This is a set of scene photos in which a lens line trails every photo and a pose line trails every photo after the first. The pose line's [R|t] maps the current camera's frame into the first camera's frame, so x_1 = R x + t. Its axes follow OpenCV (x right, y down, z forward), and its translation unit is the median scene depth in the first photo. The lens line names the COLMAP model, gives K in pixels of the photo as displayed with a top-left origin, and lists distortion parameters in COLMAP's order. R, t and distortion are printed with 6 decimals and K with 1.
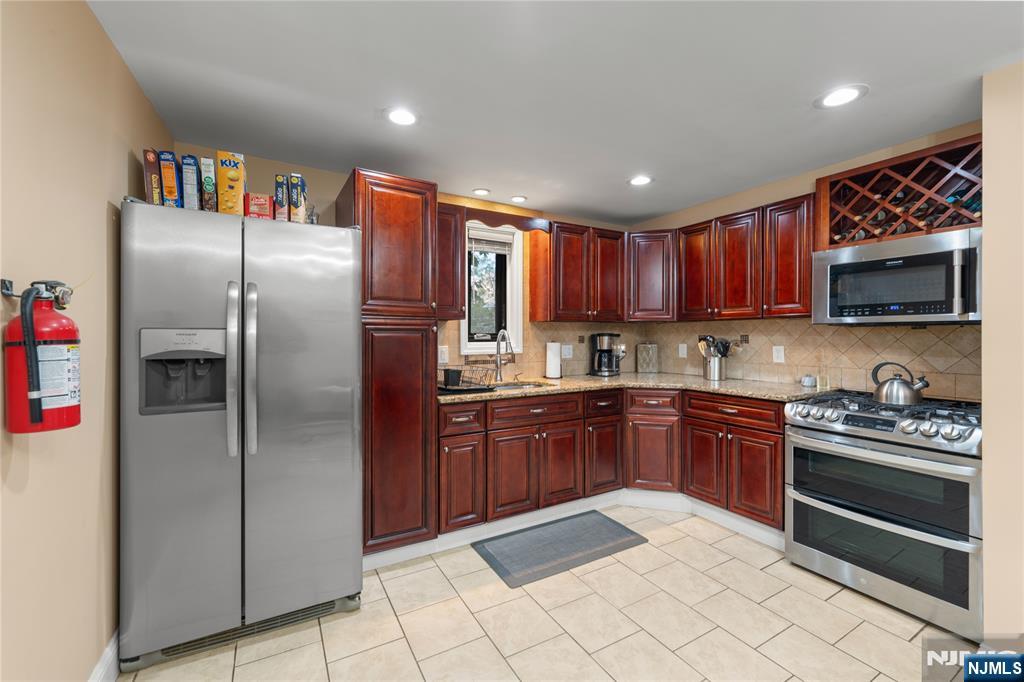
lens RADIAL K [[414.3, 0, 514.2], [0, 414.3, 337.0], [0, 0, 1]] dist [-0.000570, -0.000437]
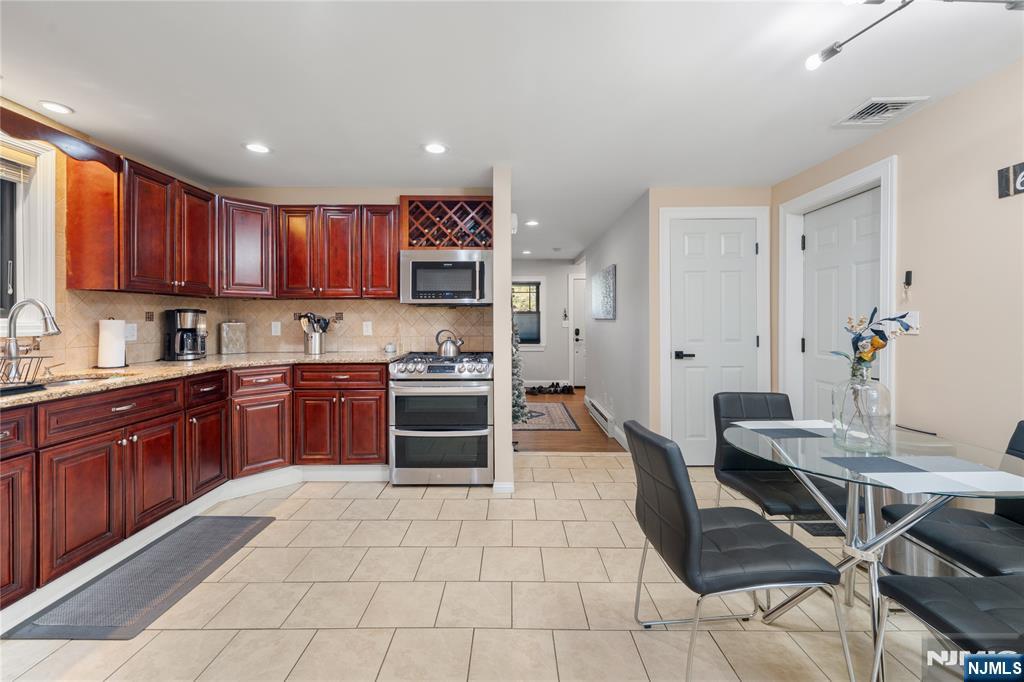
lens RADIAL K [[418.8, 0, 511.1], [0, 418.8, 322.2], [0, 0, 1]] dist [-0.002036, -0.000248]
pose [[0.500173, -0.005255, 0.865910, -0.282092], [0.004800, 0.999983, 0.003296, 0.026943], [-0.865912, 0.002508, 0.500189, 0.016108]]
